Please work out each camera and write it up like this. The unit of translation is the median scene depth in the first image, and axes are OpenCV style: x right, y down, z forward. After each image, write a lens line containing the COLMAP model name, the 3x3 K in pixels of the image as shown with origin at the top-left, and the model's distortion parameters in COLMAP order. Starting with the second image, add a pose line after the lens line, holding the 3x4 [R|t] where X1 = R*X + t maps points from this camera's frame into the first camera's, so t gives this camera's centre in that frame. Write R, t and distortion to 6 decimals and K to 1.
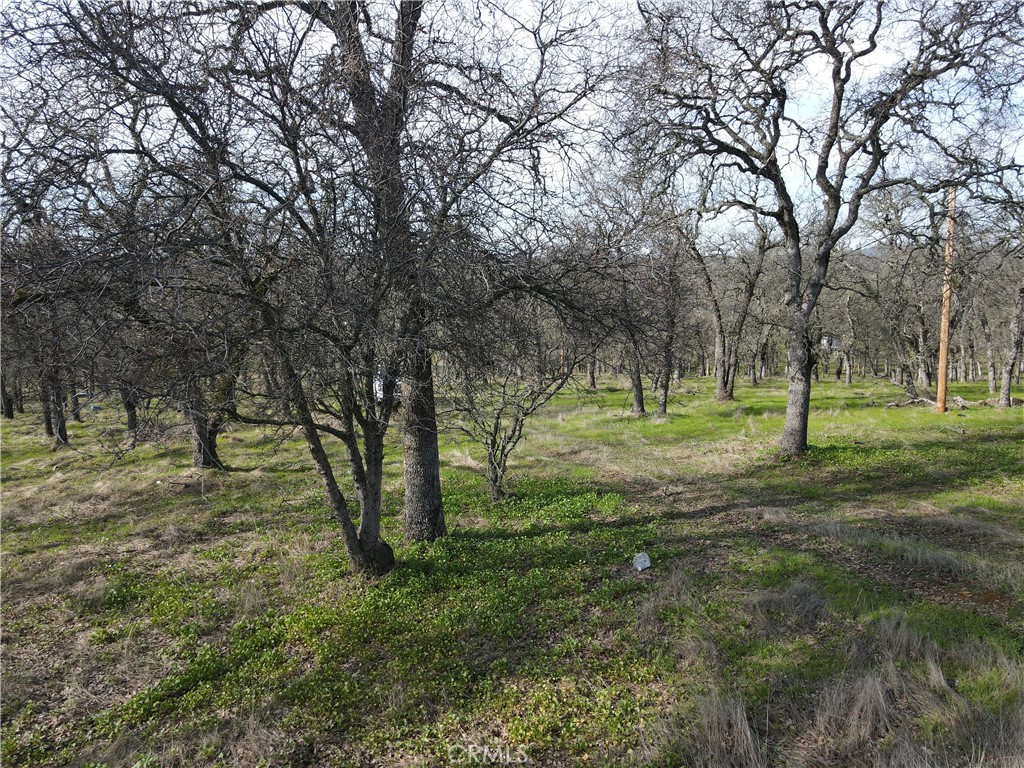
lens RADIAL K [[745.5, 0, 508.4], [0, 745.5, 379.9], [0, 0, 1]] dist [0.010336, 0.008864]
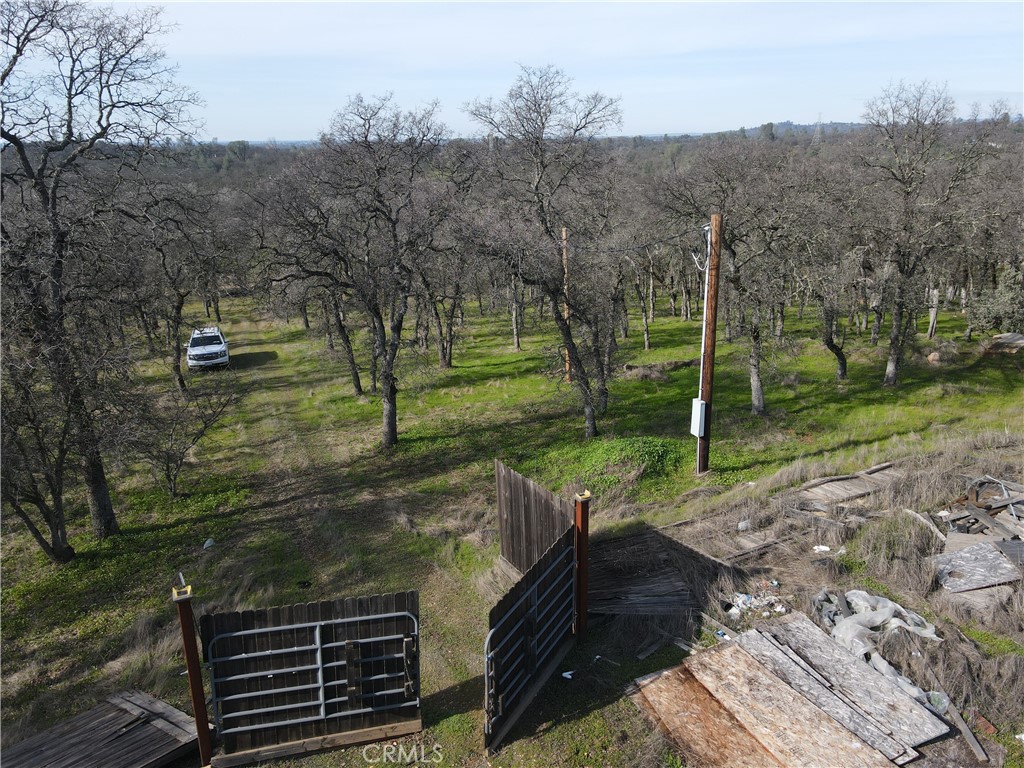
lens RADIAL K [[745.5, 0, 507.5], [0, 745.5, 378.0], [0, 0, 1]] dist [0.010336, 0.008864]
pose [[0.991142, -0.050489, 0.122836, 0.729895], [0.031822, 0.988259, 0.149436, -0.462334], [-0.128939, -0.144204, 0.981112, -1.002097]]
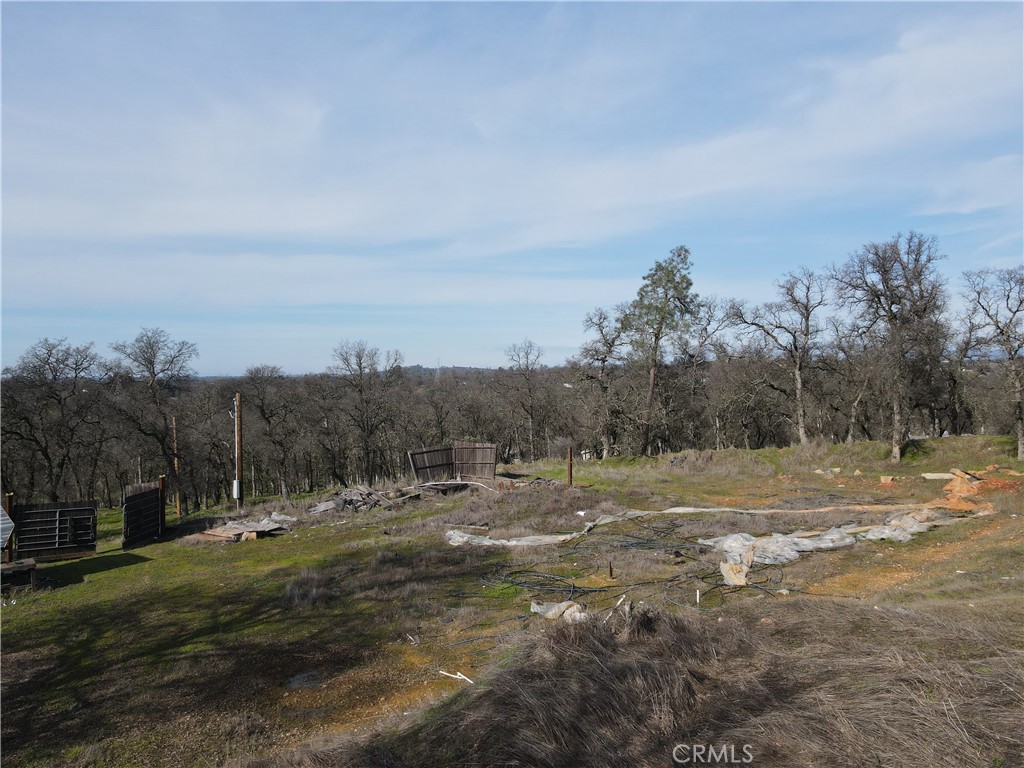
lens RADIAL K [[745.5, 0, 508.7], [0, 745.5, 378.4], [0, 0, 1]] dist [0.010336, 0.008864]
pose [[0.829494, -0.004361, 0.558498, 0.401162], [0.093550, 0.986927, -0.131235, 0.060522], [-0.550625, 0.161106, 0.819059, -3.573534]]
